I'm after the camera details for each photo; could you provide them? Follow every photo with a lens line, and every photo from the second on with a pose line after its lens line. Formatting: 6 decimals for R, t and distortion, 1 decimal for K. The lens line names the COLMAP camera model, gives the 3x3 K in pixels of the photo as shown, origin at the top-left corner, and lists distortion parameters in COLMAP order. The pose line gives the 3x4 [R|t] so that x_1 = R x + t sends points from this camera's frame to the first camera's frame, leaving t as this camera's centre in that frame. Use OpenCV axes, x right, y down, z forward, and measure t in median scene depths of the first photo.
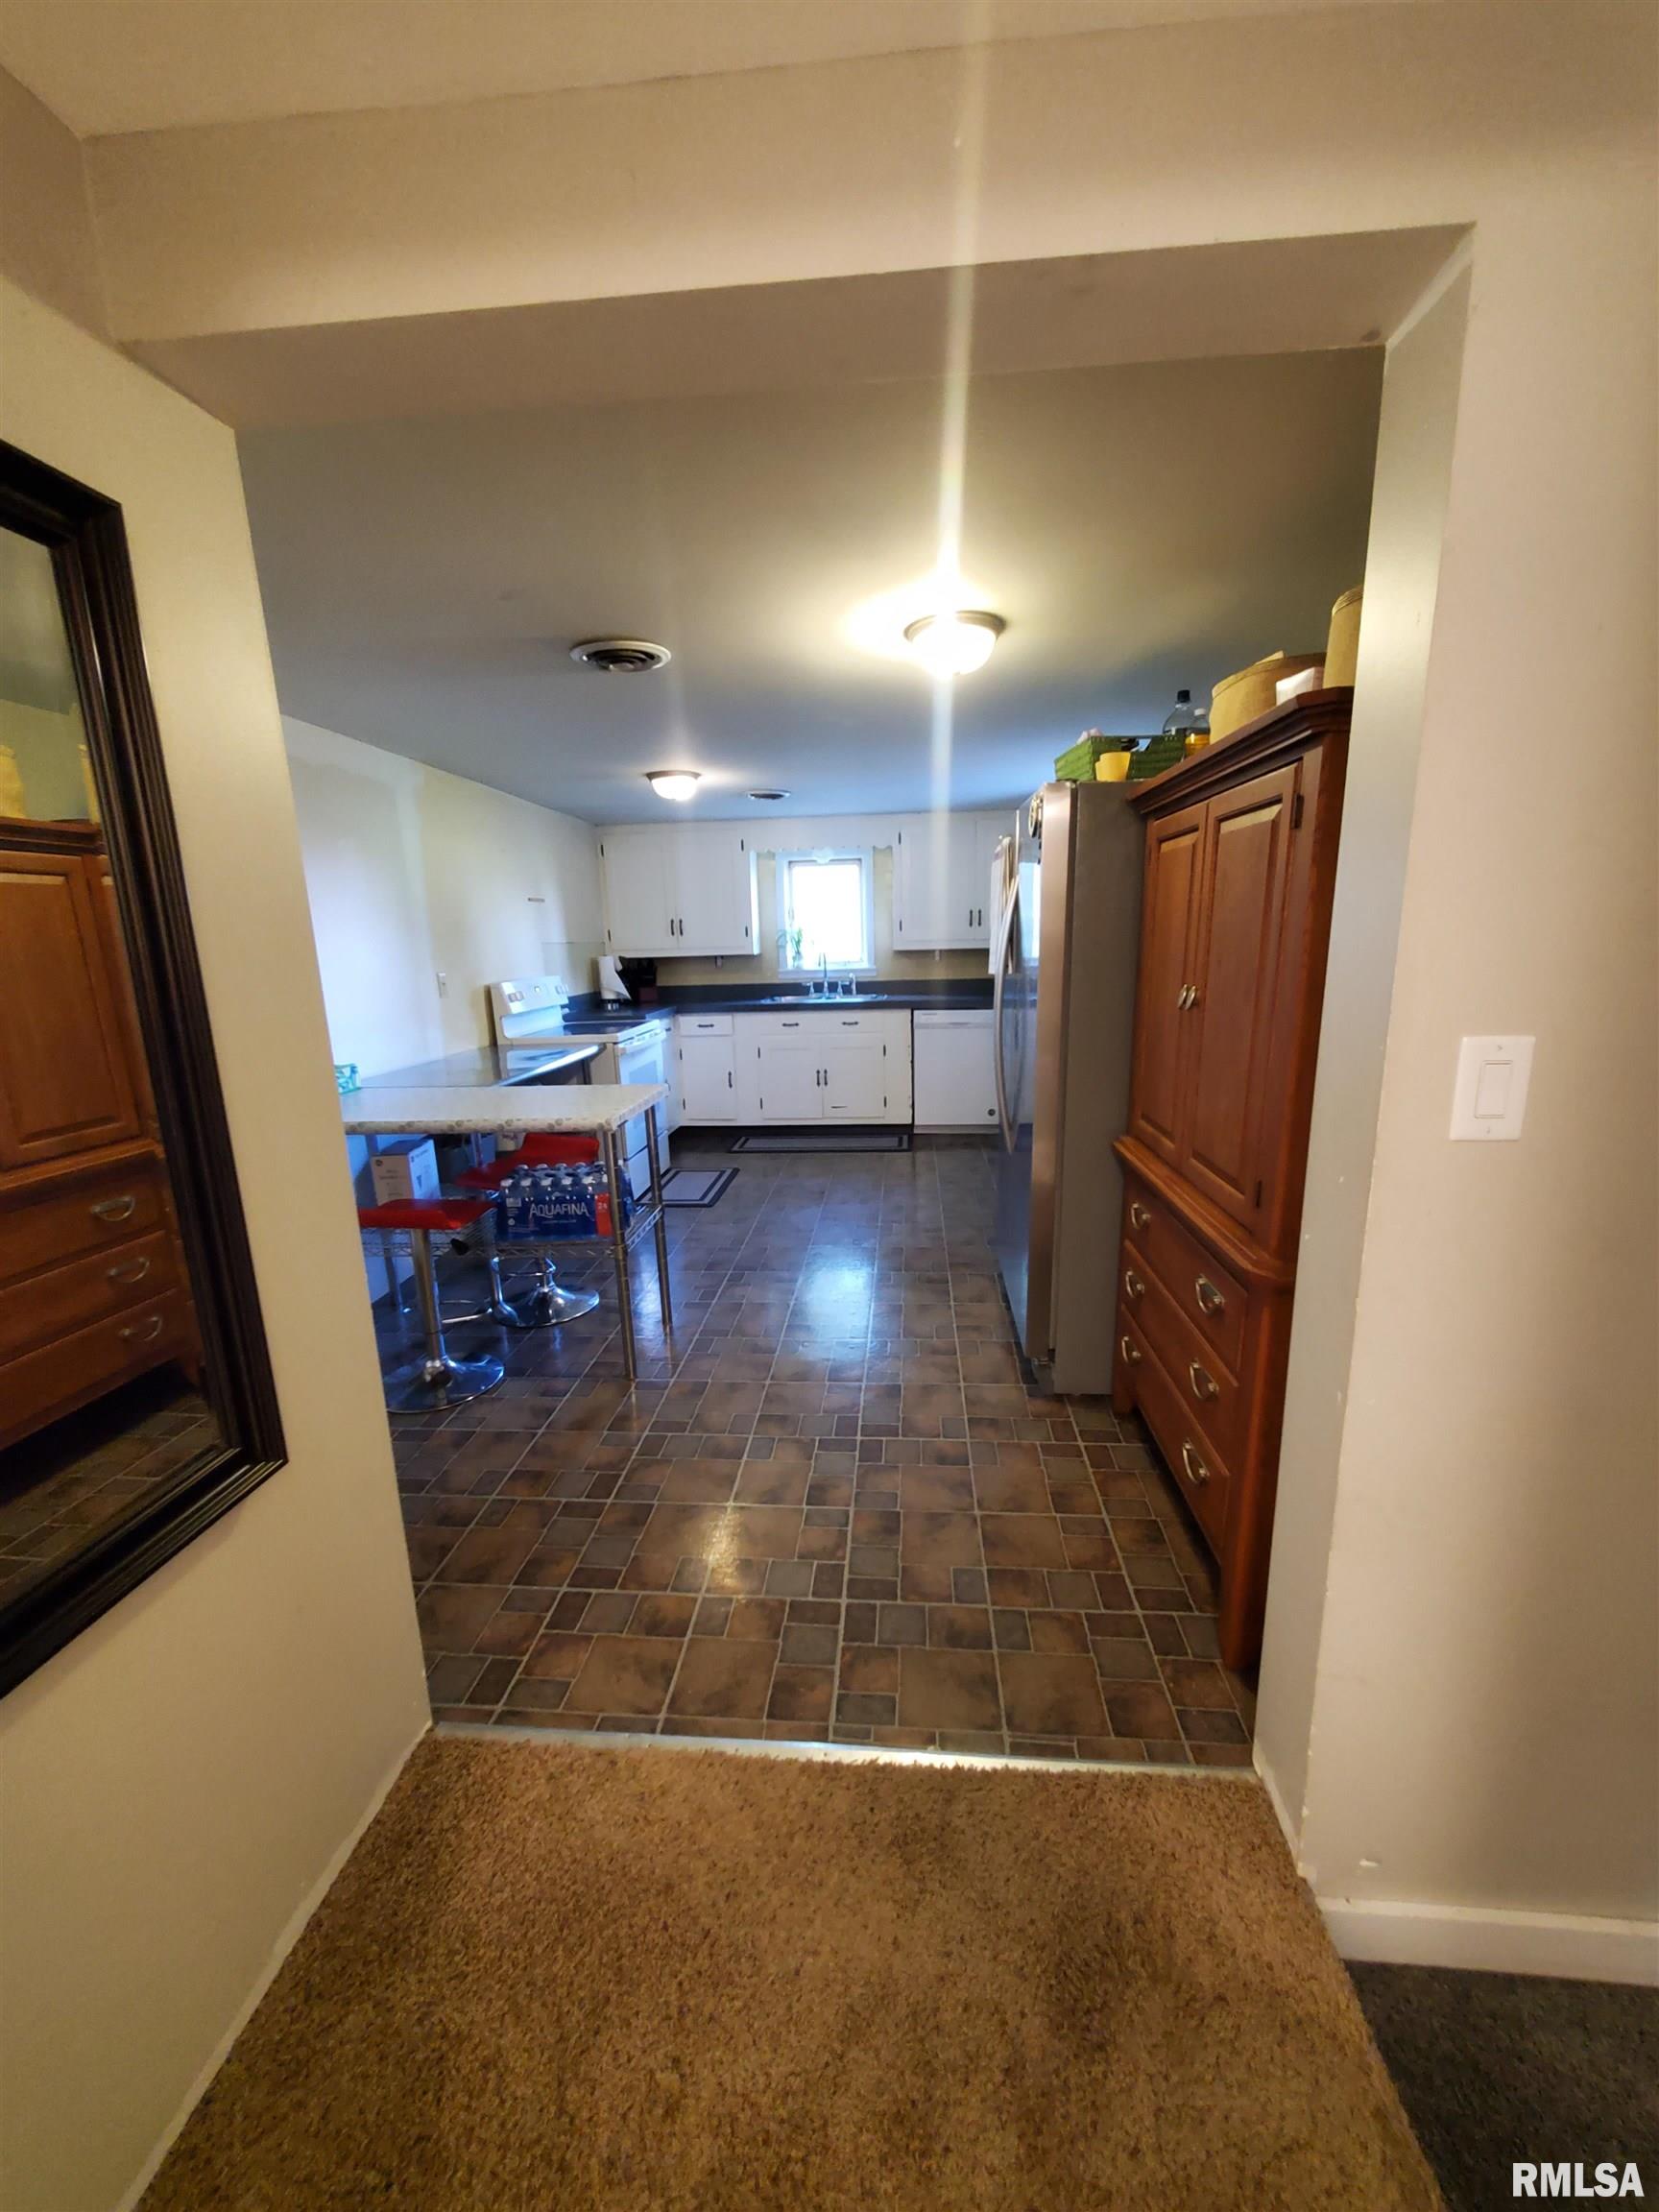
lens RADIAL K [[869.4, 0, 823.4], [0, 869.4, 1139.9], [0, 0, 1]] dist [0.008623, -0.000217]
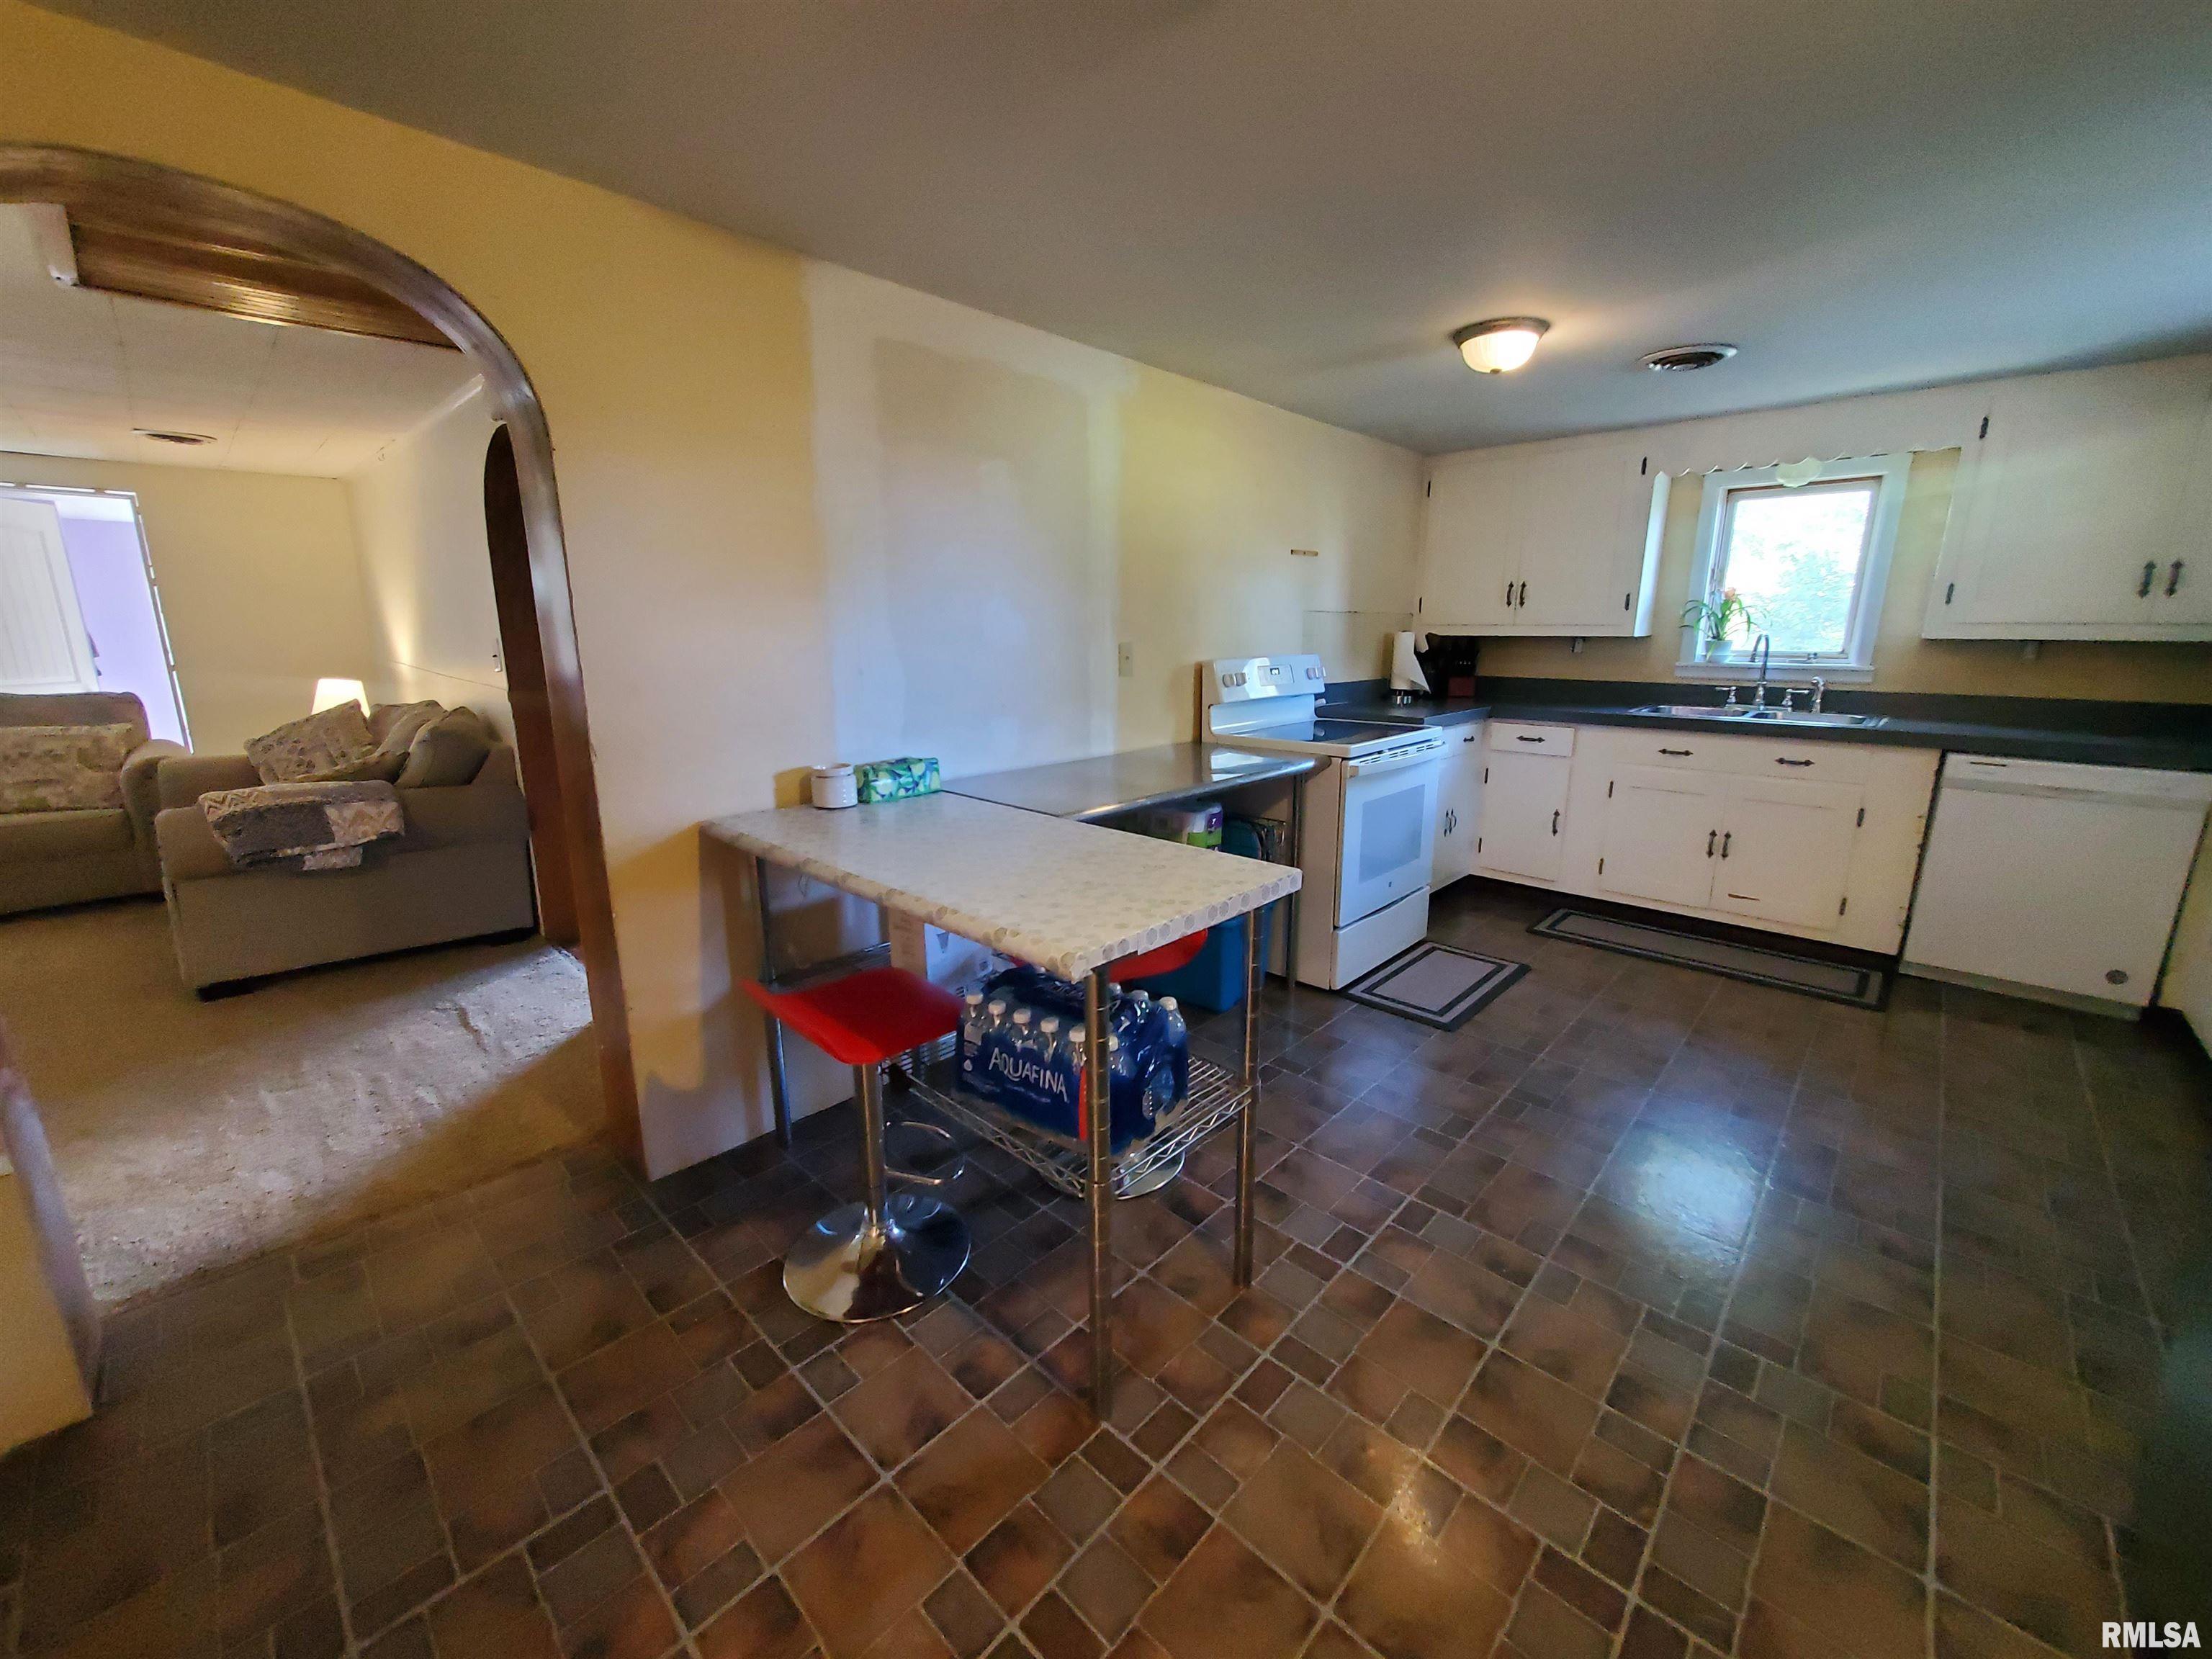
lens RADIAL K [[869.4, 0, 1138.7], [0, 869.4, 826.2], [0, 0, 1]] dist [0.008623, -0.000217]
pose [[0.800460, 0.165237, -0.576160, 0.023277], [-0.159762, 0.985293, 0.060614, -0.057243], [0.577702, 0.043530, 0.815086, 0.274723]]
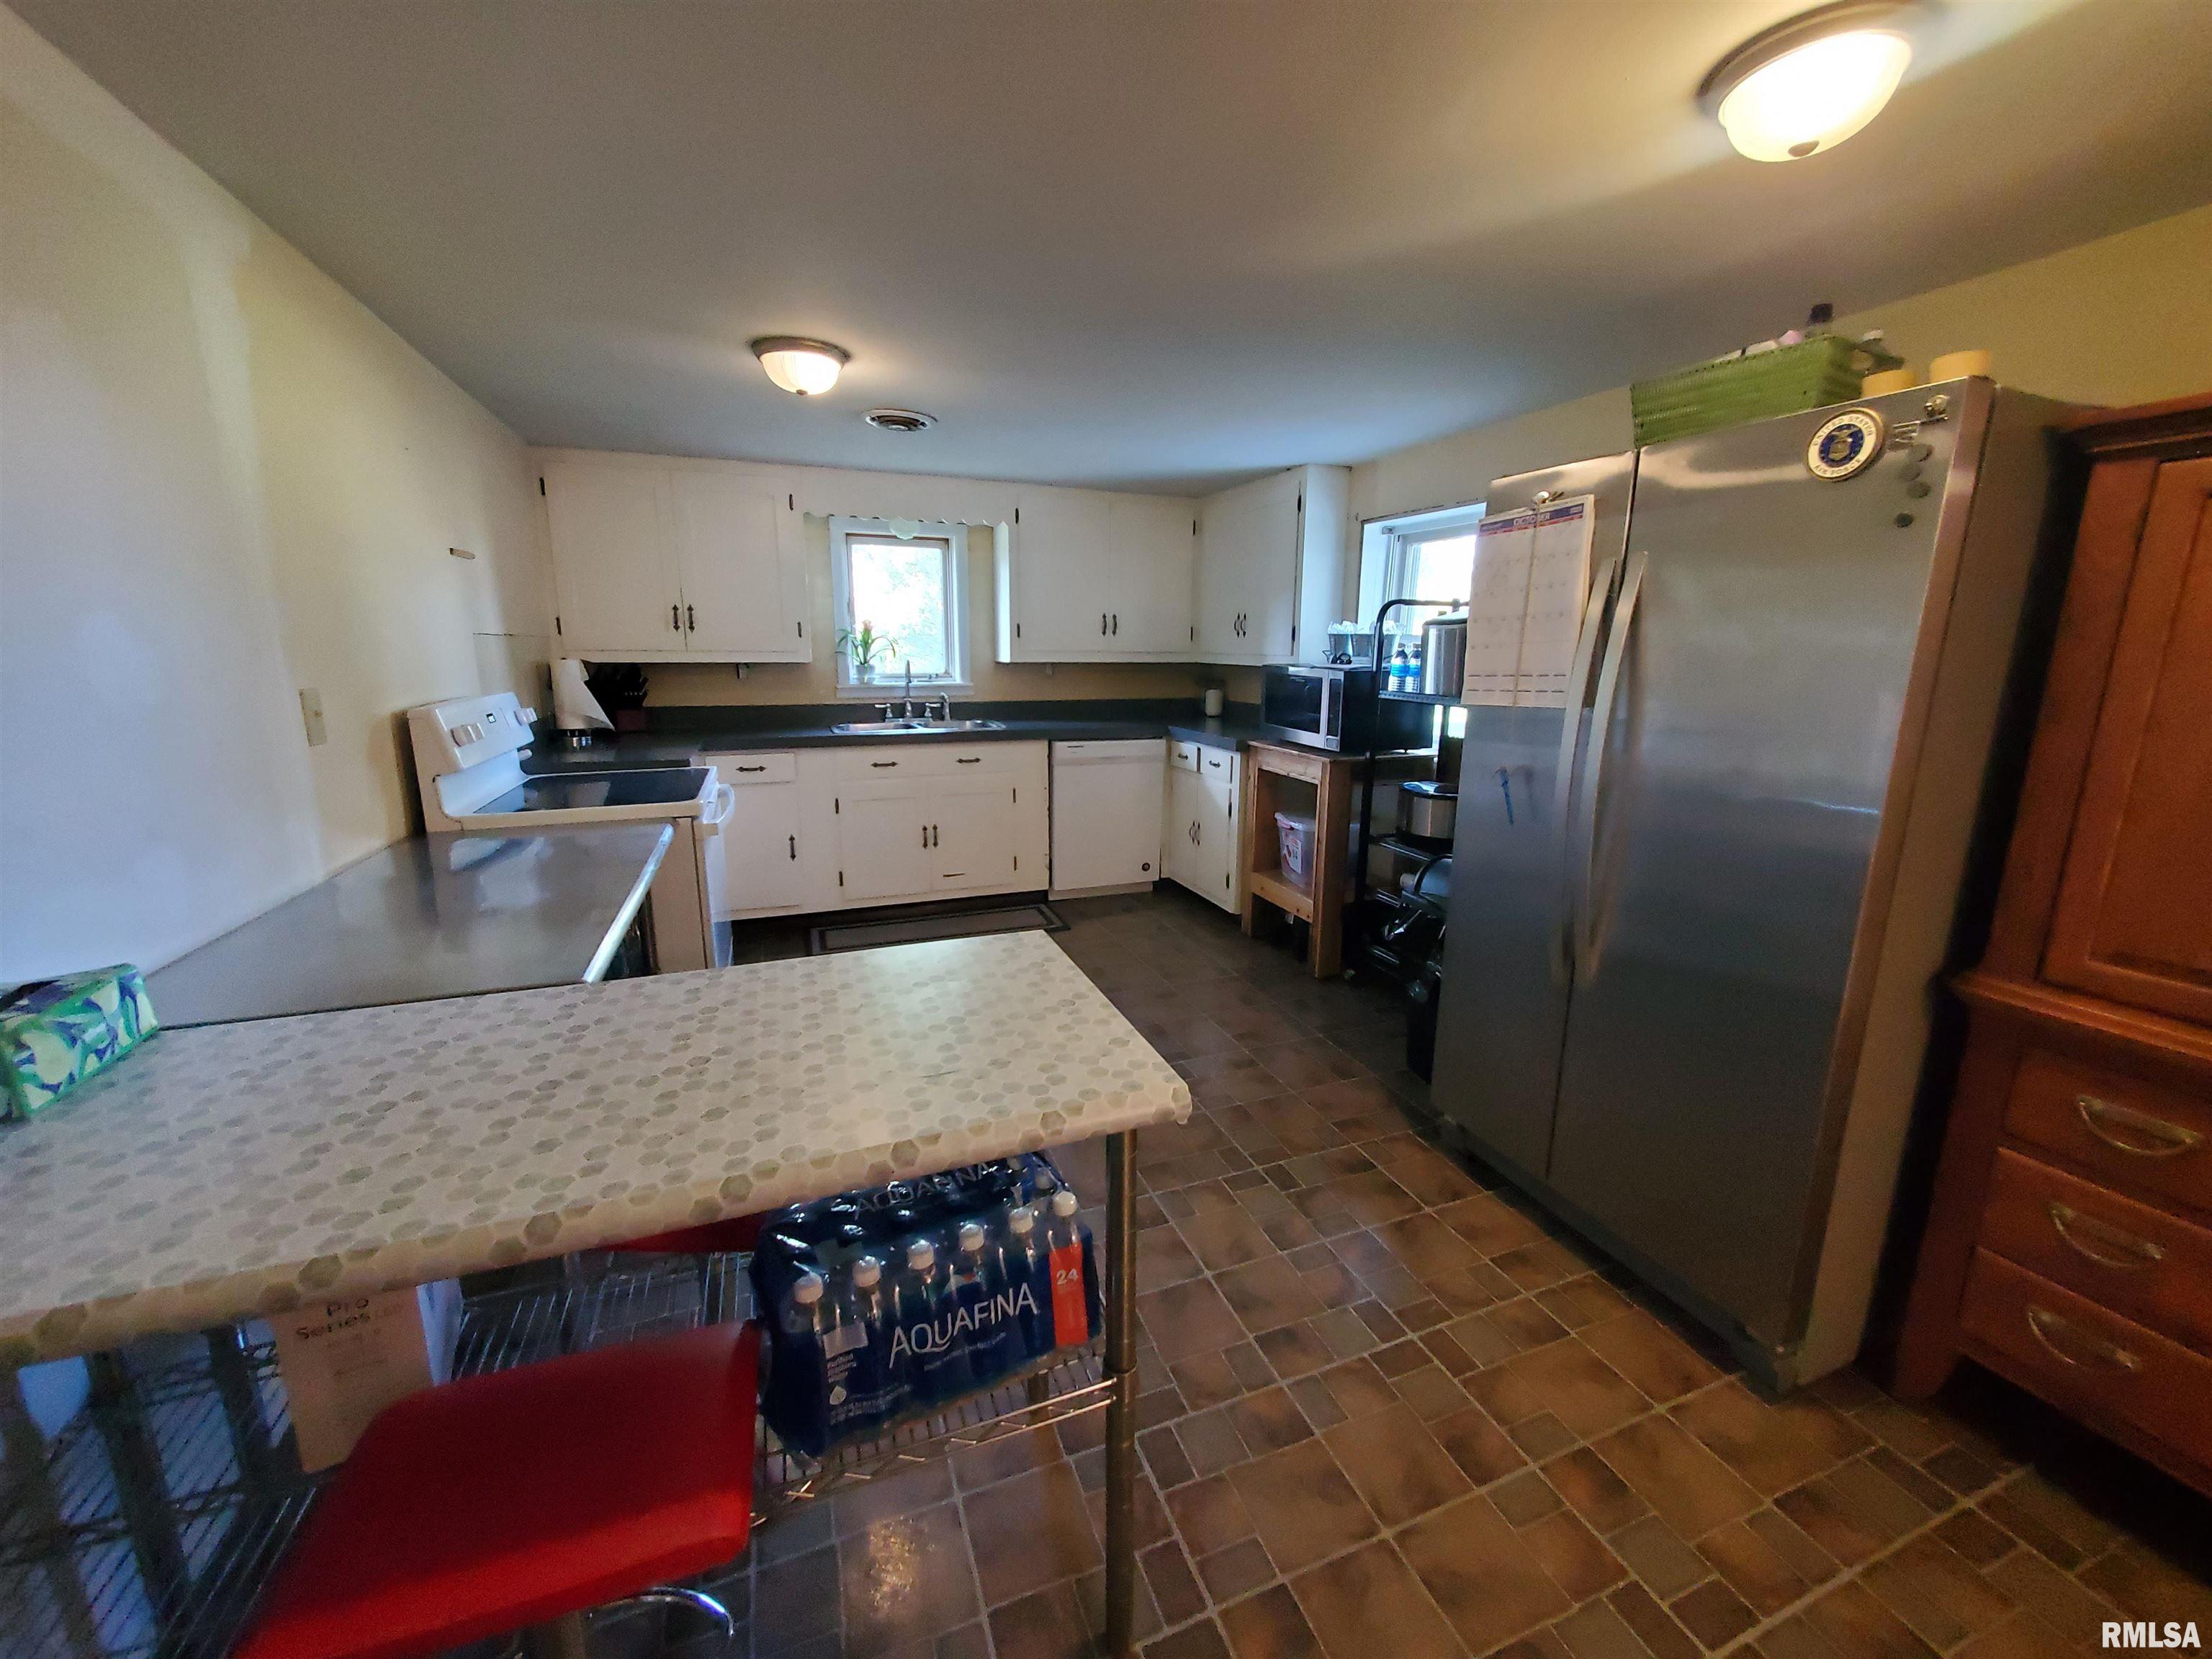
lens RADIAL K [[869.4, 0, 1118.5], [0, 869.4, 829.0], [0, 0, 1]] dist [0.008623, -0.000217]
pose [[0.888610, -0.058619, 0.454903, -0.193255], [0.070649, 0.997456, -0.009475, -0.060854], [-0.453190, 0.040559, 0.890491, 0.293048]]
